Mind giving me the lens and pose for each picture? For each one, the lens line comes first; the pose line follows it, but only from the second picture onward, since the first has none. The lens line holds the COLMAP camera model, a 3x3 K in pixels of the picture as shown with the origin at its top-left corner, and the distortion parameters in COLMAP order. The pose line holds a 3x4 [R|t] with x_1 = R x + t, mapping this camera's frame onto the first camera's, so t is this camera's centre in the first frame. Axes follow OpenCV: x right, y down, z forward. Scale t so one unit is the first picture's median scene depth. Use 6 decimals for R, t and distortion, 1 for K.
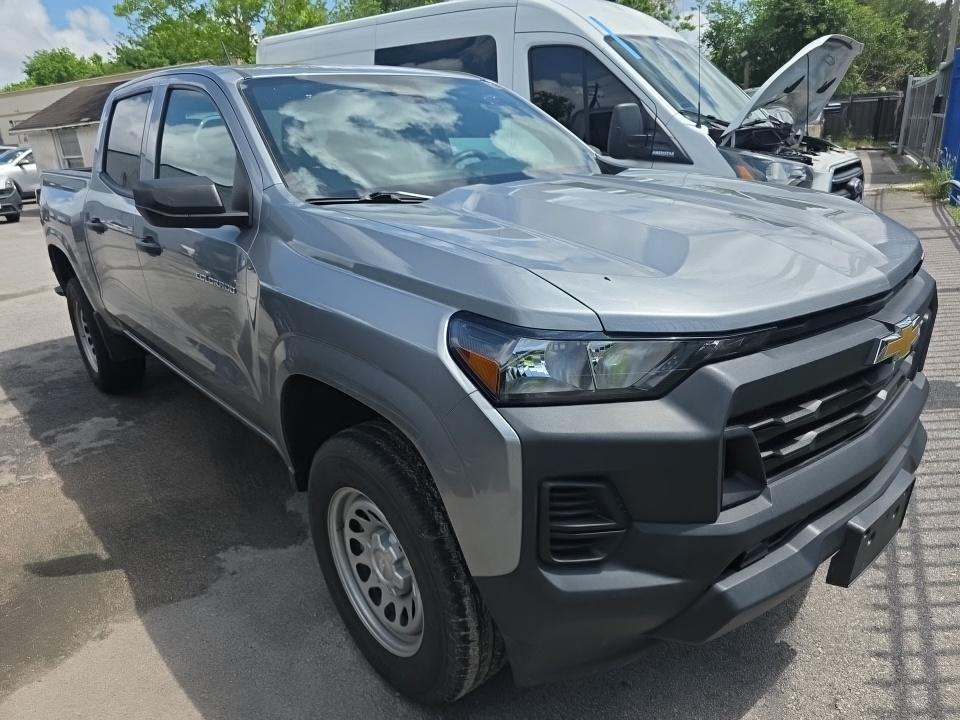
lens RADIAL K [[660.7, 0, 476.5], [0, 660.7, 363.1], [0, 0, 1]] dist [0.033146, -0.033338]
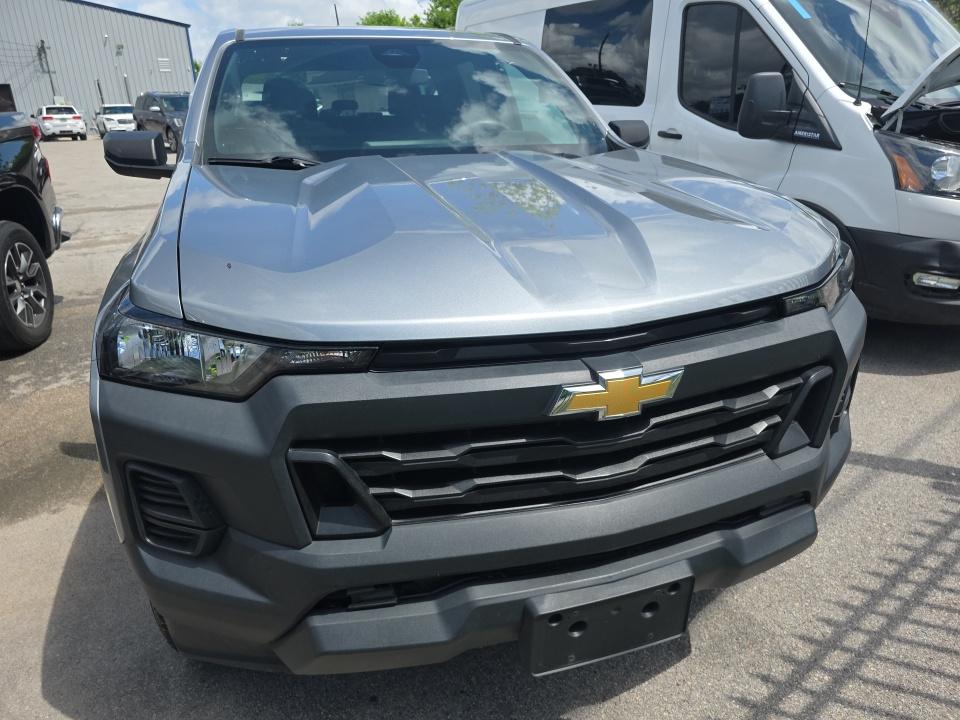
lens RADIAL K [[660.7, 0, 478.9], [0, 660.7, 357.8], [0, 0, 1]] dist [0.033146, -0.033338]
pose [[0.919924, 0.175160, -0.350796, 0.253818], [-0.159988, 0.984488, 0.072025, -0.036026], [0.357970, -0.010135, 0.933678, 0.074236]]
